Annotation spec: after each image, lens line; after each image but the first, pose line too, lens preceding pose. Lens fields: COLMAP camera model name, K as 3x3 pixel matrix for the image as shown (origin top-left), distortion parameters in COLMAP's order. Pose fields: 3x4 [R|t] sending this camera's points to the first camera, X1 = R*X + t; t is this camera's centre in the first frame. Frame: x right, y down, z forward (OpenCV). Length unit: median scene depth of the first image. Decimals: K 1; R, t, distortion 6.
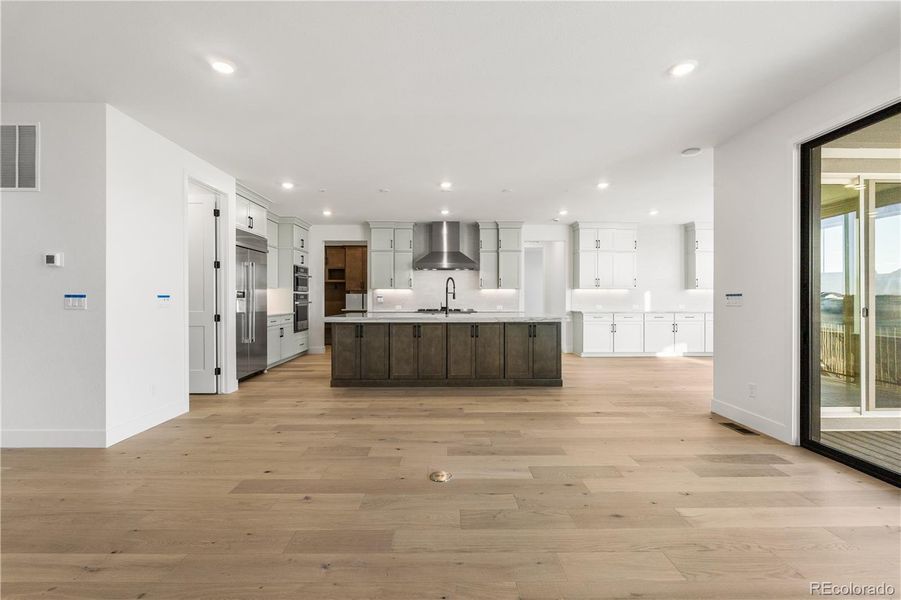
lens RADIAL K [[399.0, 0, 449.3], [0, 399.0, 296.3], [0, 0, 1]] dist [-0.002952, -0.001048]
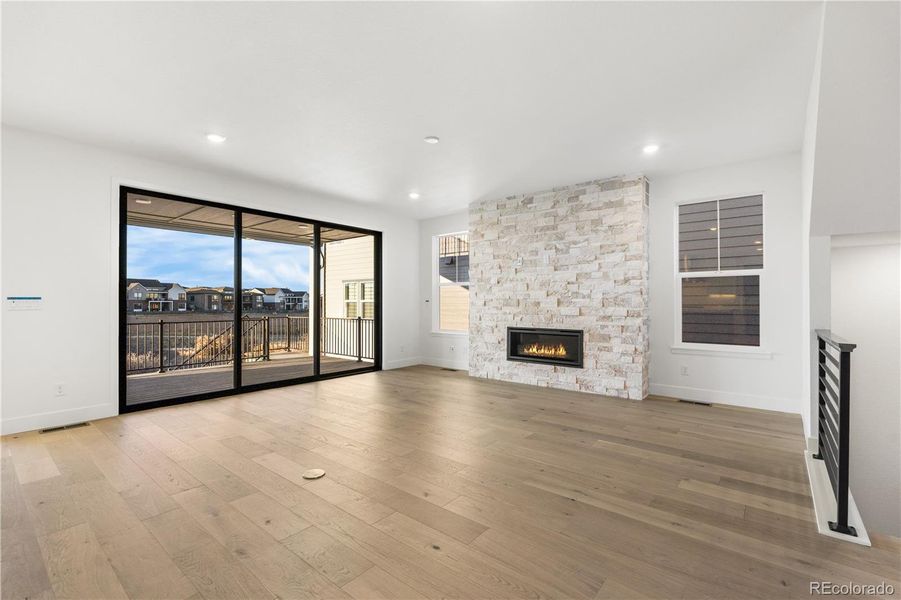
lens RADIAL K [[399.0, 0, 445.6], [0, 399.0, 298.6], [0, 0, 1]] dist [-0.002952, -0.001048]
pose [[-0.766085, 0.005118, 0.642719, -0.308682], [-0.002929, 0.999930, -0.011454, 0.002407], [-0.642733, -0.010657, -0.766016, 0.512129]]
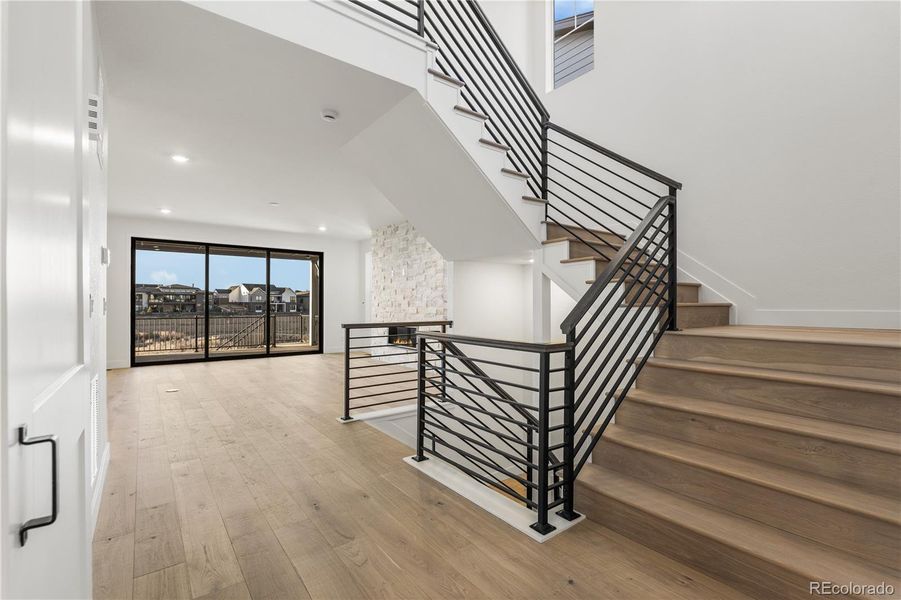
lens RADIAL K [[399.0, 0, 456.9], [0, 399.0, 307.2], [0, 0, 1]] dist [-0.002952, -0.001048]
pose [[-0.606965, -0.007347, 0.794695, -0.821958], [-0.006544, 0.999970, 0.004247, 0.003799], [-0.794702, -0.002623, -0.606994, 0.342751]]
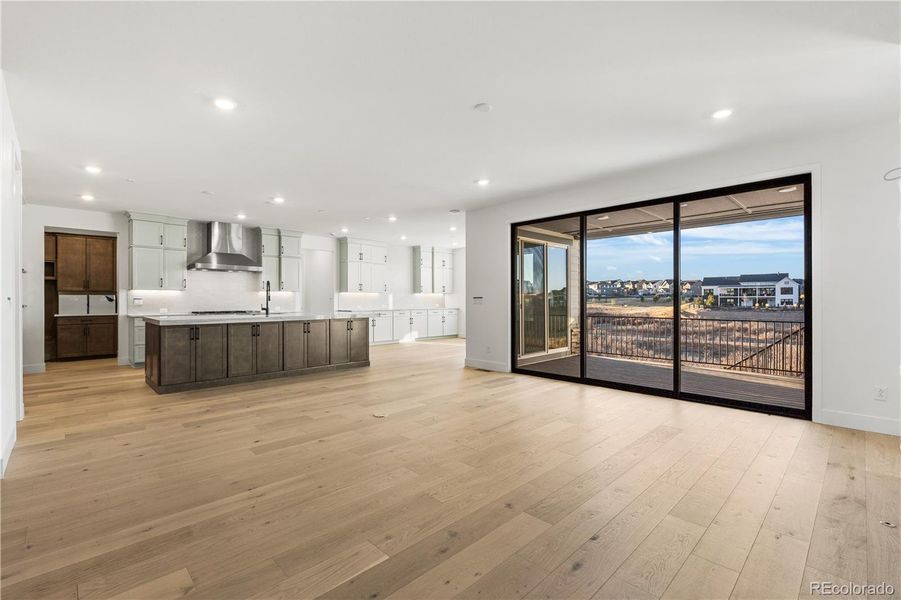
lens RADIAL K [[399.0, 0, 450.0], [0, 399.0, 297.6], [0, 0, 1]] dist [-0.002952, -0.001048]
pose [[0.722172, 0.001151, 0.691713, -0.292469], [-0.001011, 0.999999, -0.000608, -0.001188], [-0.691713, -0.000261, 0.722173, -0.099934]]
